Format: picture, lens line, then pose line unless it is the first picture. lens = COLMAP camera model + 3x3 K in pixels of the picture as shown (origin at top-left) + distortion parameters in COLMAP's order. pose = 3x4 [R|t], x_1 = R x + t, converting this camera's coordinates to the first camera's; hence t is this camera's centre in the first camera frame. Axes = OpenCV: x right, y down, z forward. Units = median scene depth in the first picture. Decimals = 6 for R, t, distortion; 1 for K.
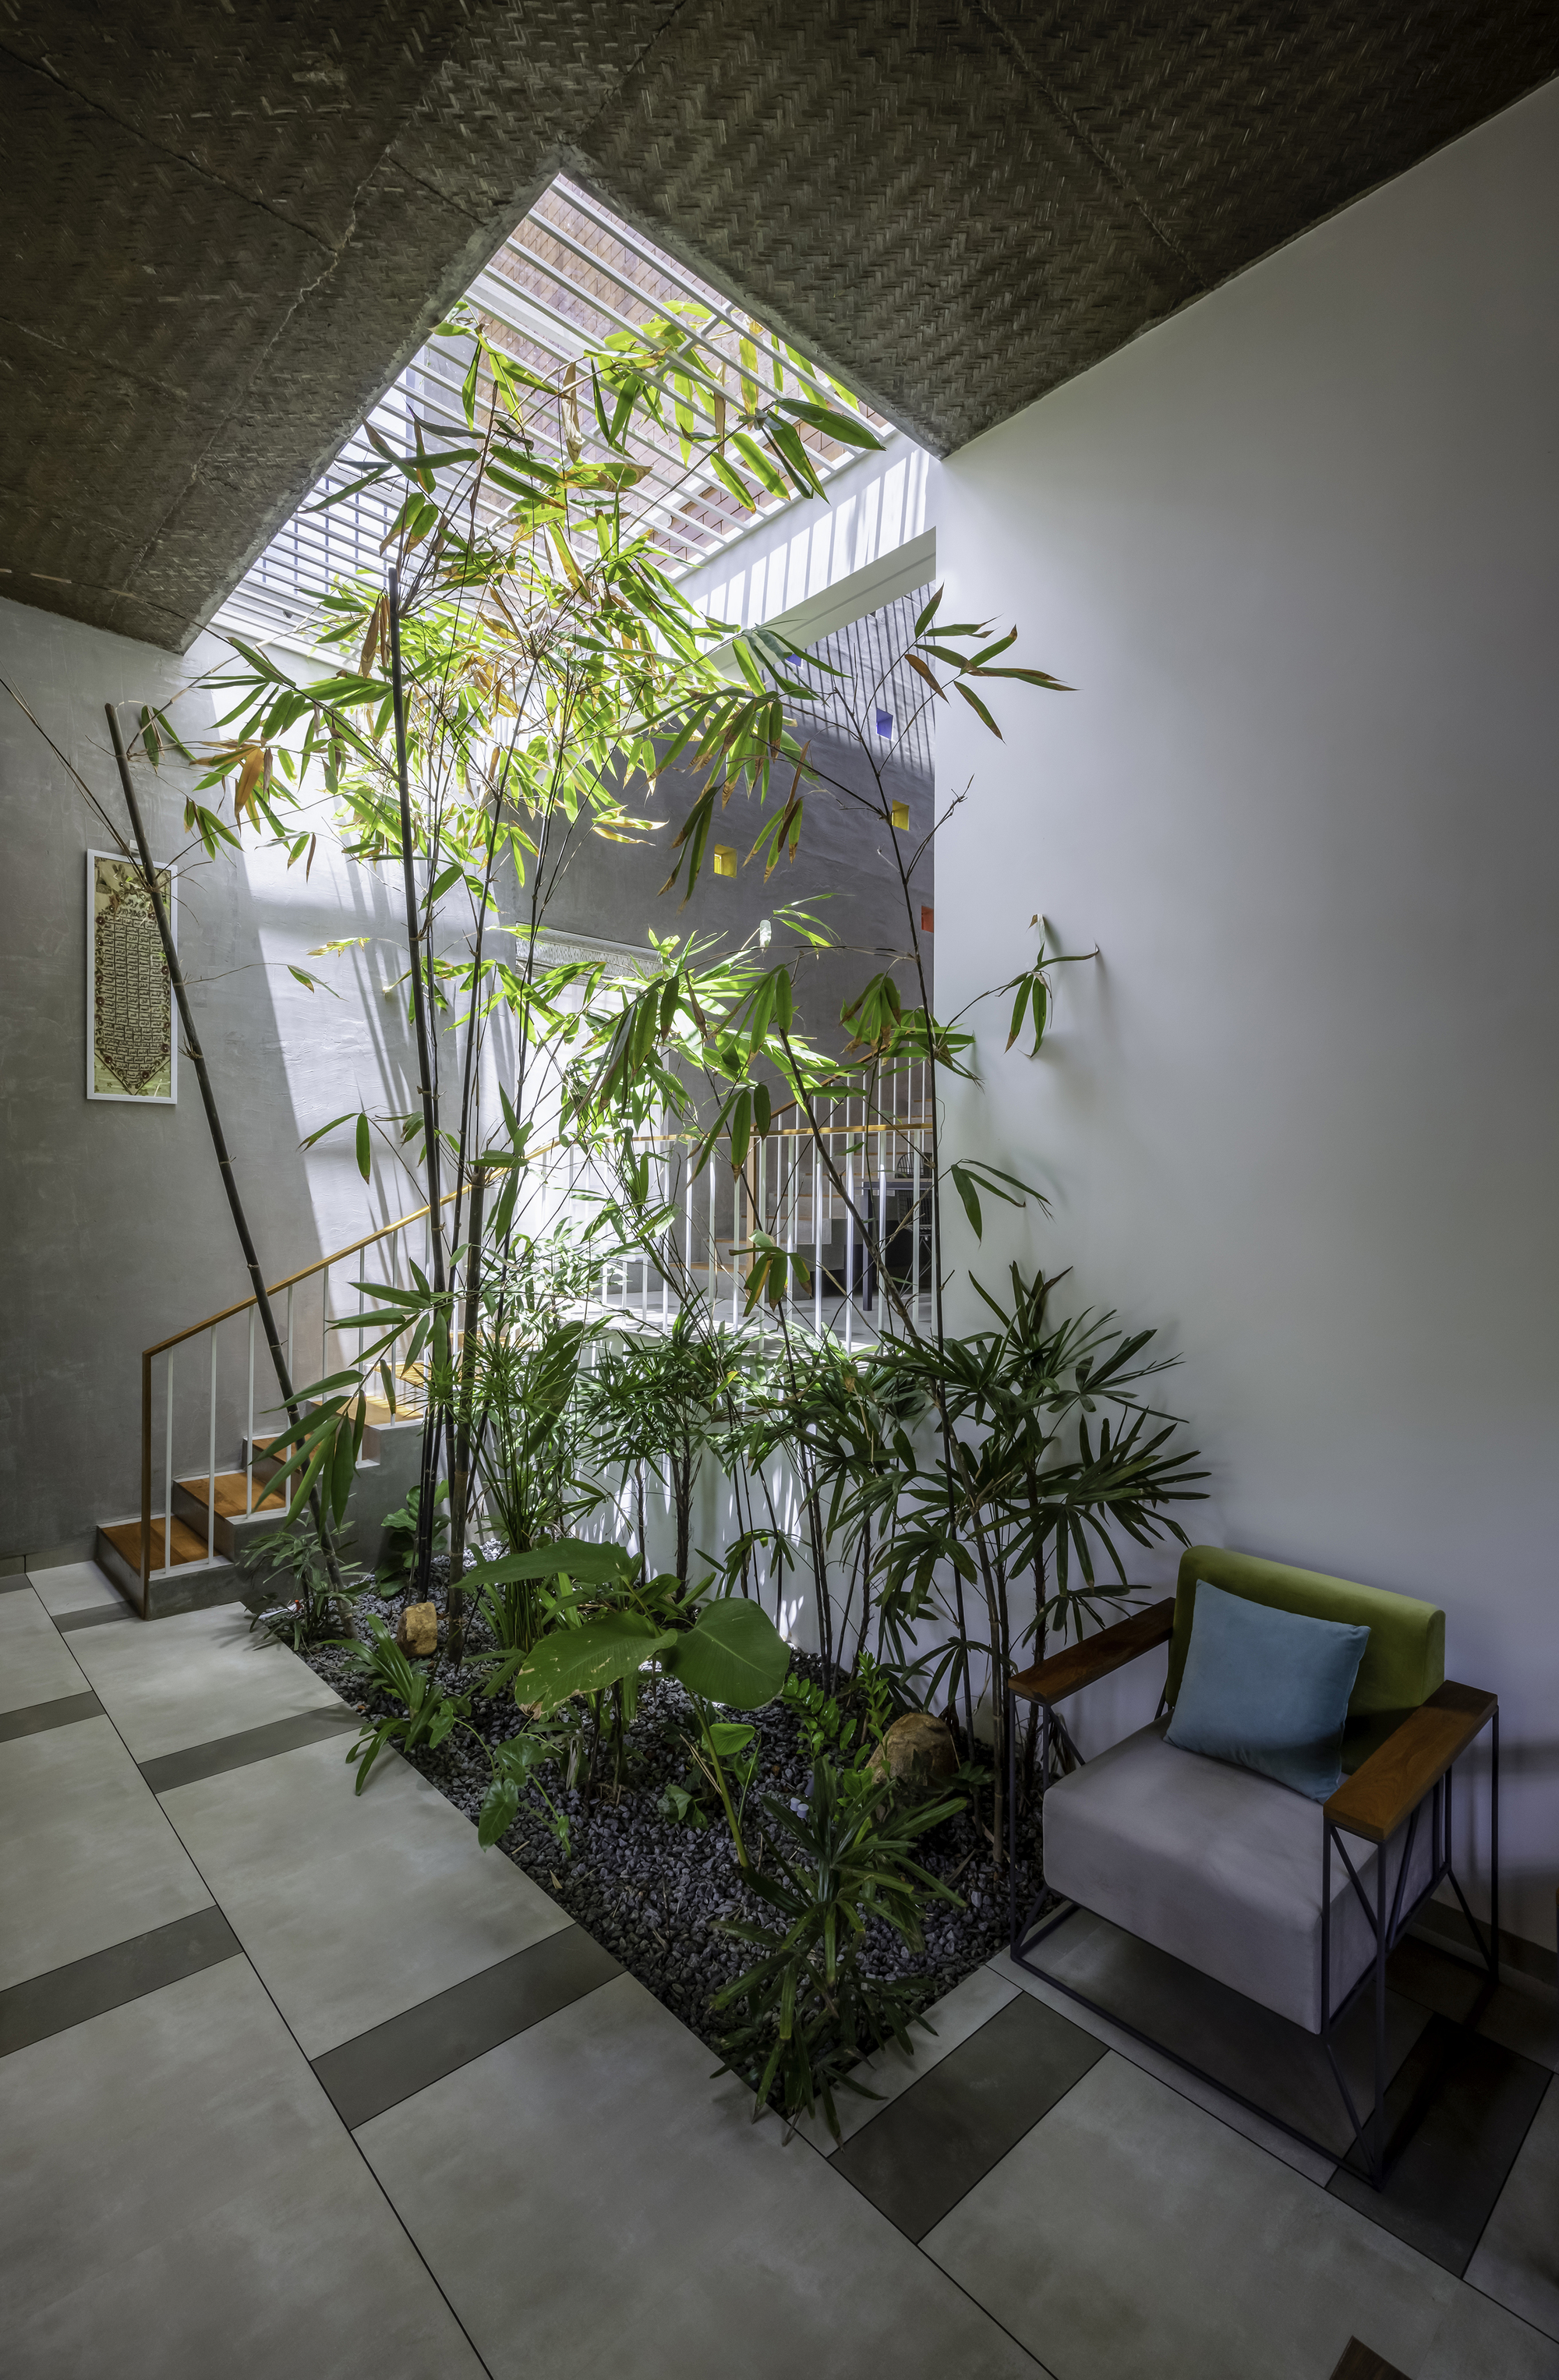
lens RADIAL K [[1060.6, 0, 779.5], [0, 1060.6, 1190.0], [0, 0, 1]] dist [-0.002499, -0.000592]
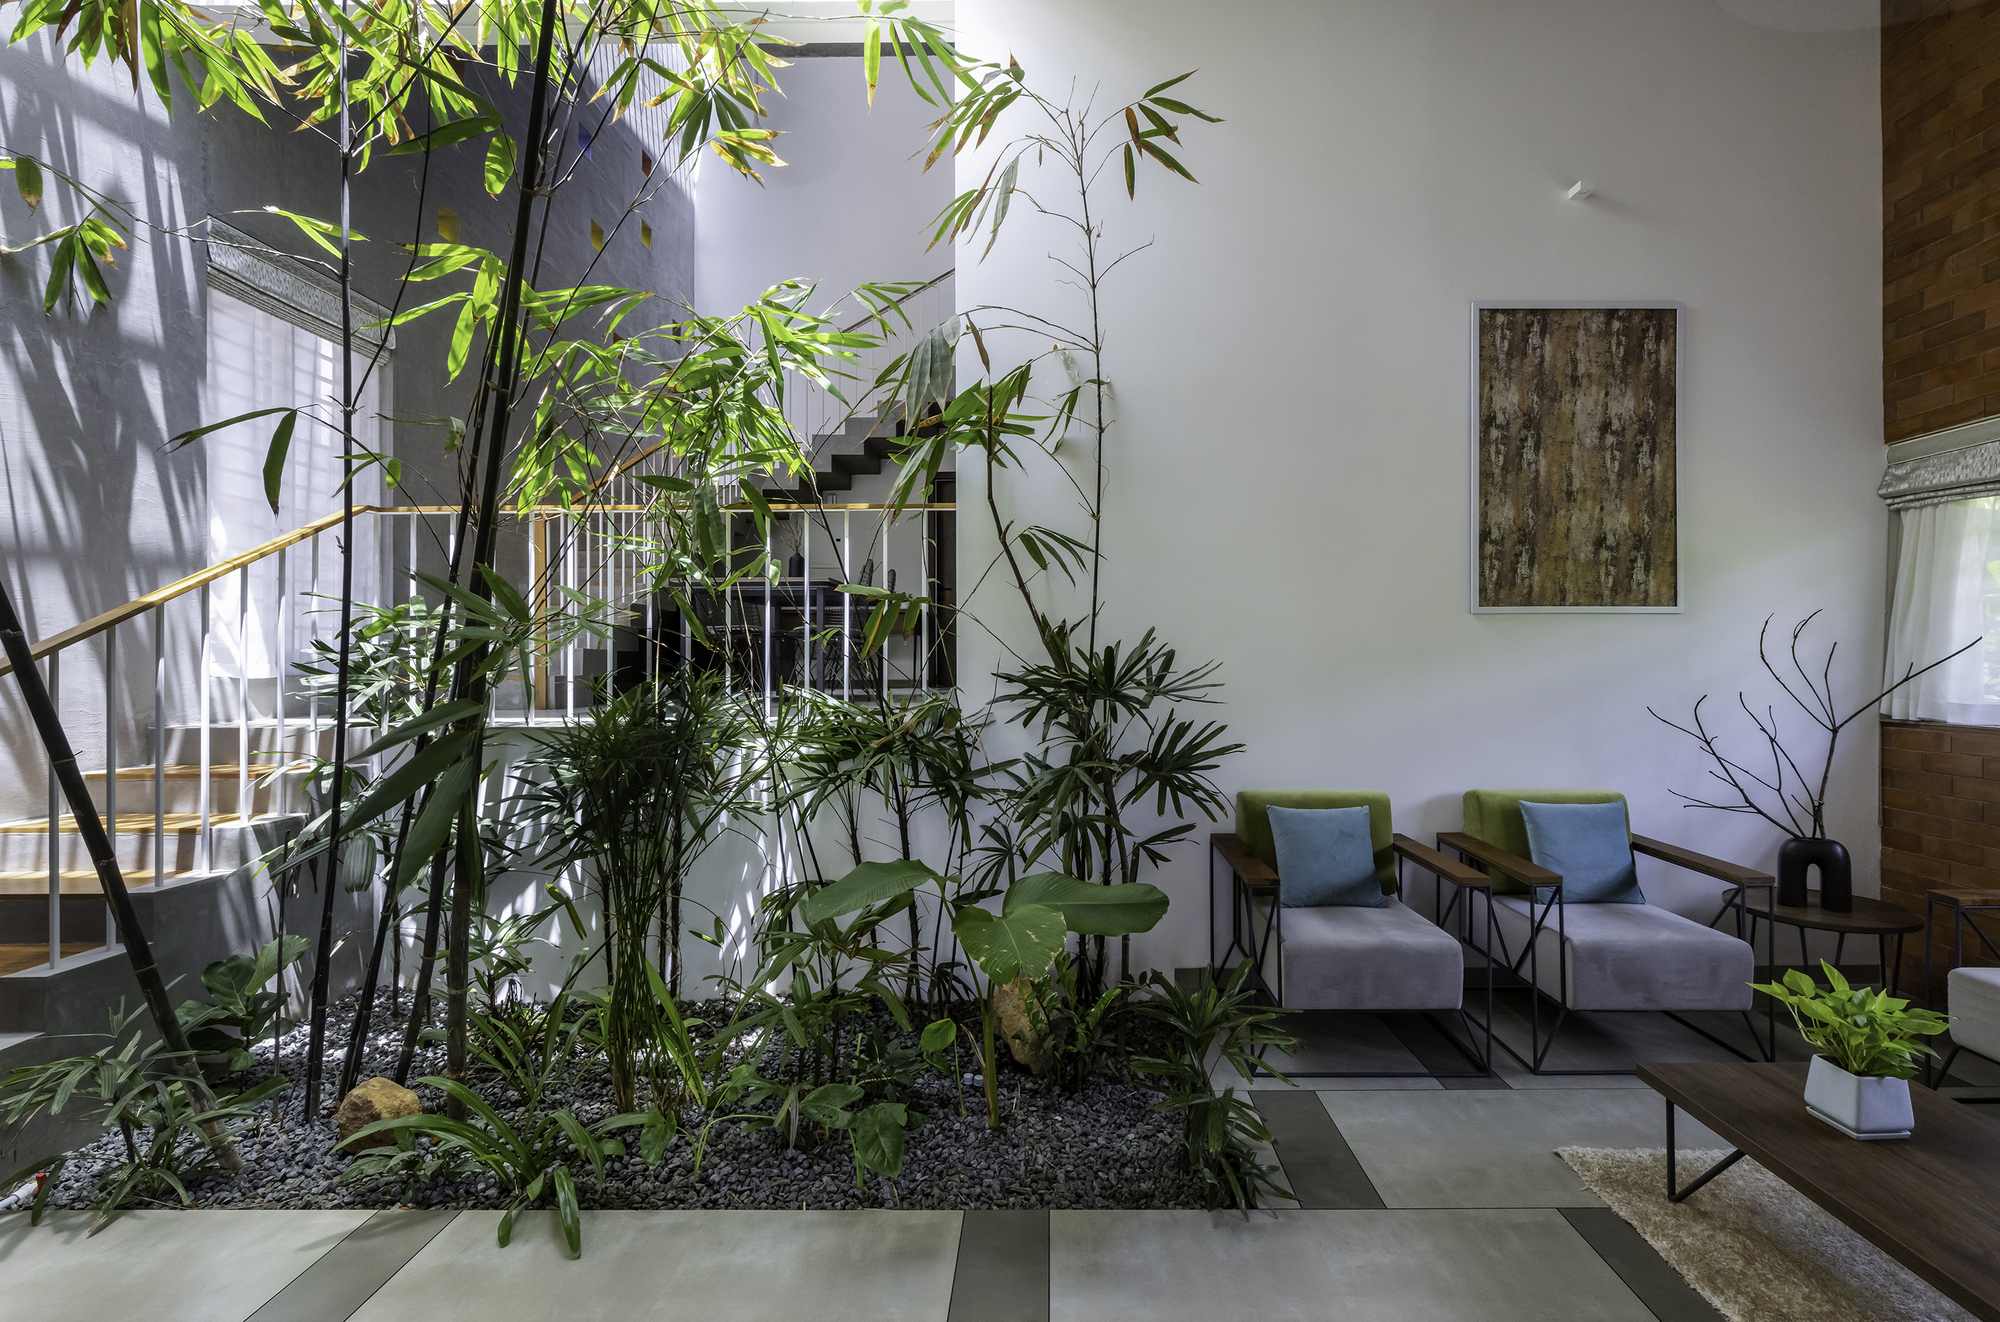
lens RADIAL K [[911.4, 0, 1000.0], [0, 911.4, 661.0], [0, 0, 1]] dist [-0.002917, -0.000628]
pose [[0.685309, -0.021864, 0.727924, -0.654085], [0.014144, 0.999760, 0.016713, 0.114126], [-0.728115, -0.001157, 0.685454, 0.295301]]
